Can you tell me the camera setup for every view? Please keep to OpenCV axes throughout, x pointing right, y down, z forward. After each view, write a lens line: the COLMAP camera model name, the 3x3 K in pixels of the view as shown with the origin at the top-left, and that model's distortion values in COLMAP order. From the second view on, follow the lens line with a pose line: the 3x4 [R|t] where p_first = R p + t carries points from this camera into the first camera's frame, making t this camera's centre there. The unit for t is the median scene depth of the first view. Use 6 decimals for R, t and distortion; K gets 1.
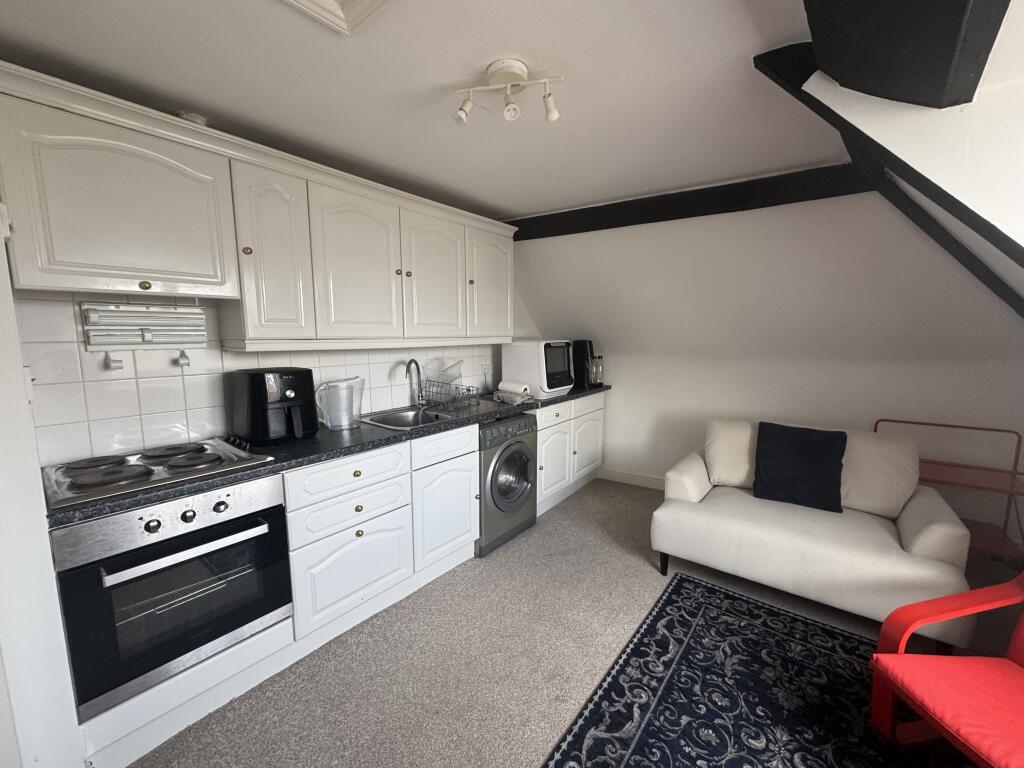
lens RADIAL K [[407.2, 0, 512.0], [0, 407.2, 384.0], [0, 0, 1]] dist [-0.001941, -0.000432]
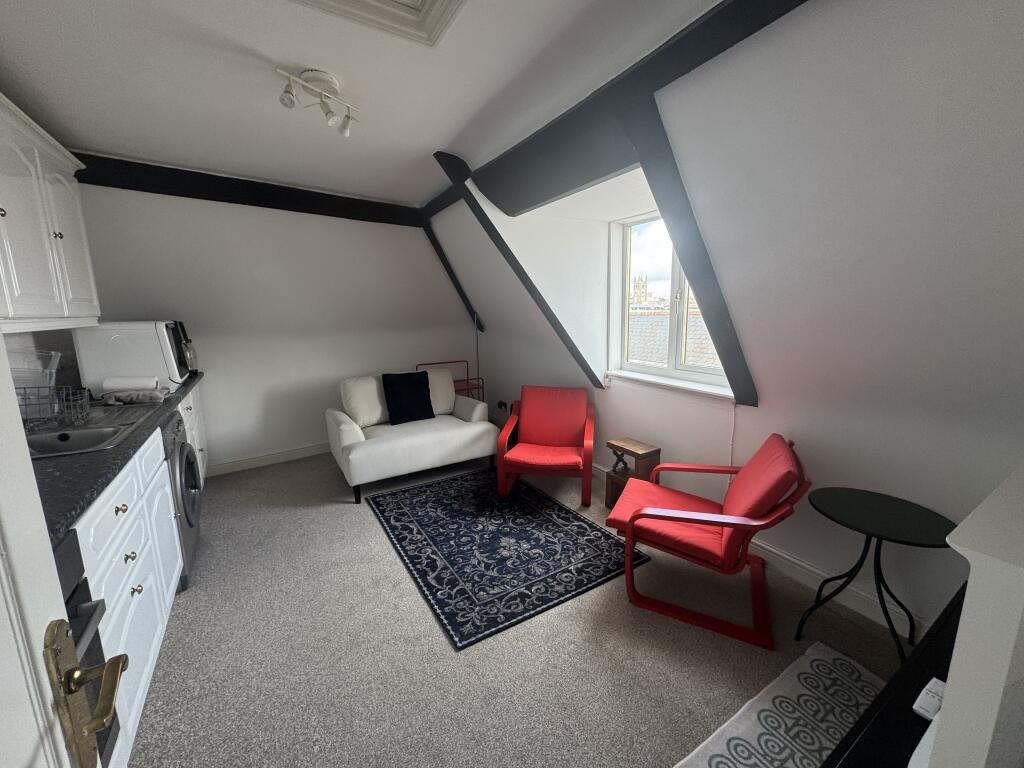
lens RADIAL K [[407.2, 0, 512.0], [0, 407.2, 384.0], [0, 0, 1]] dist [-0.001941, -0.000432]
pose [[0.332976, -0.162357, 0.928853, -0.730833], [0.124800, 0.983987, 0.127255, 0.002068], [-0.934640, 0.073547, 0.347907, 0.107967]]
